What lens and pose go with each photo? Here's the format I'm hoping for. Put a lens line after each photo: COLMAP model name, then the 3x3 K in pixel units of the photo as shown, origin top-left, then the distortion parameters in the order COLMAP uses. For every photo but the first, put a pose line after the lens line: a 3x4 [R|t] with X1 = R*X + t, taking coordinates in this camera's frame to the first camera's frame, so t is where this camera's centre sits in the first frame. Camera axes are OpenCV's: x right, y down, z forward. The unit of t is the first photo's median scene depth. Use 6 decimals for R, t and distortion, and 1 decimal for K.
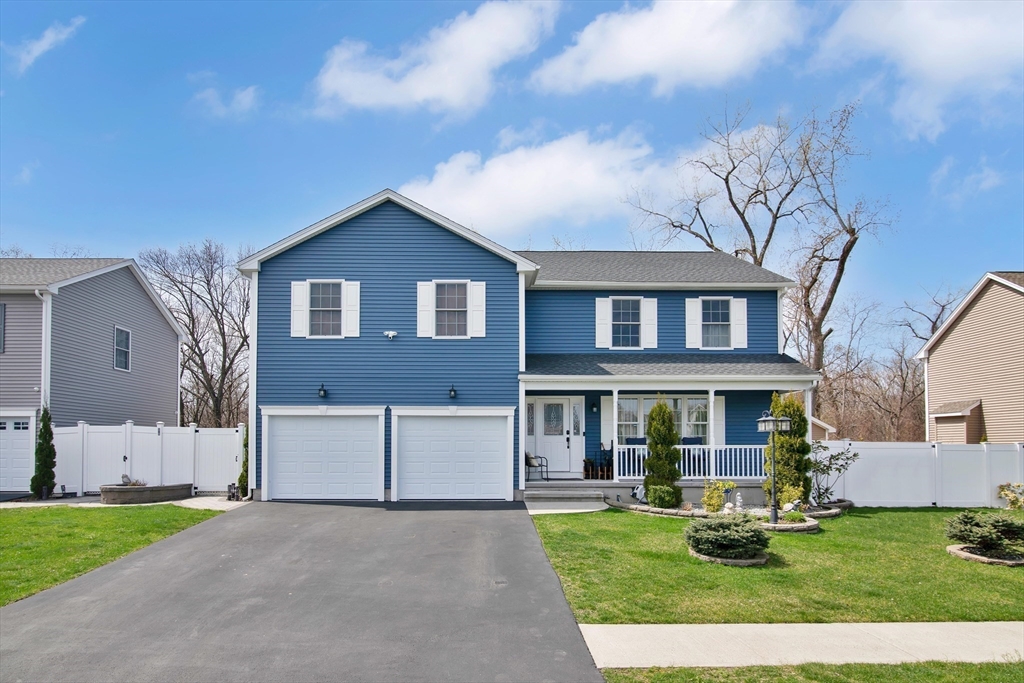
lens RADIAL K [[591.0, 0, 511.7], [0, 591.0, 388.8], [0, 0, 1]] dist [-0.012790, -0.000510]
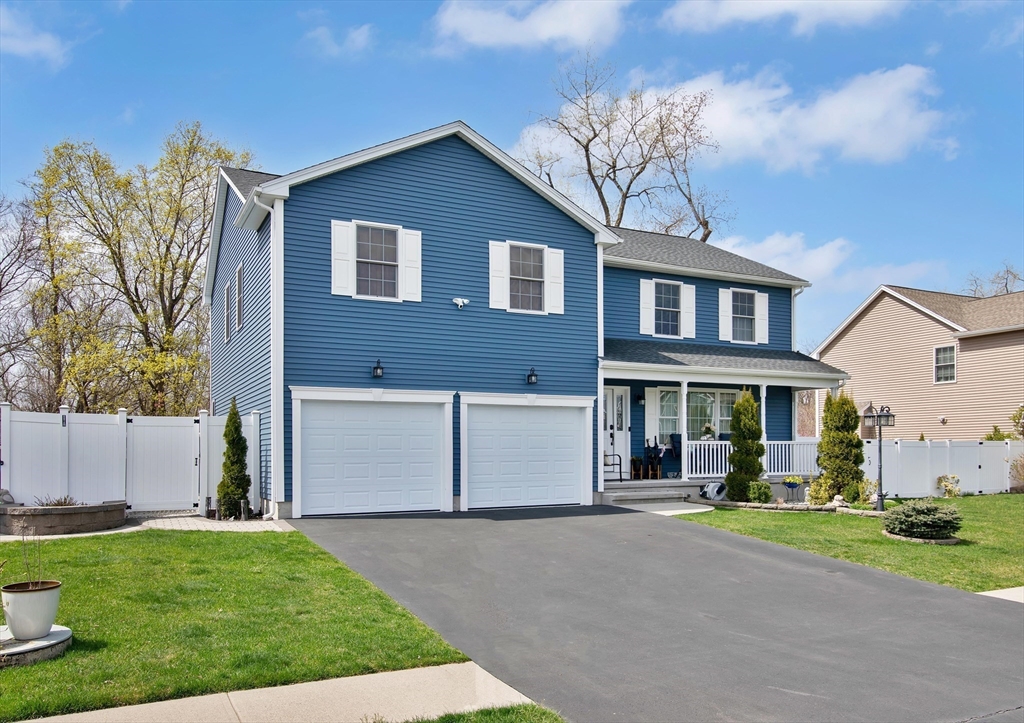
lens RADIAL K [[768.6, 0, 512.0], [0, 768.6, 361.5], [0, 0, 1]] dist [-0.002421, 0.000118]
pose [[0.894498, 0.046902, 0.444605, -0.598862], [-0.037590, 0.998851, -0.029742, 0.016354], [-0.445489, 0.009891, 0.895233, 0.037267]]
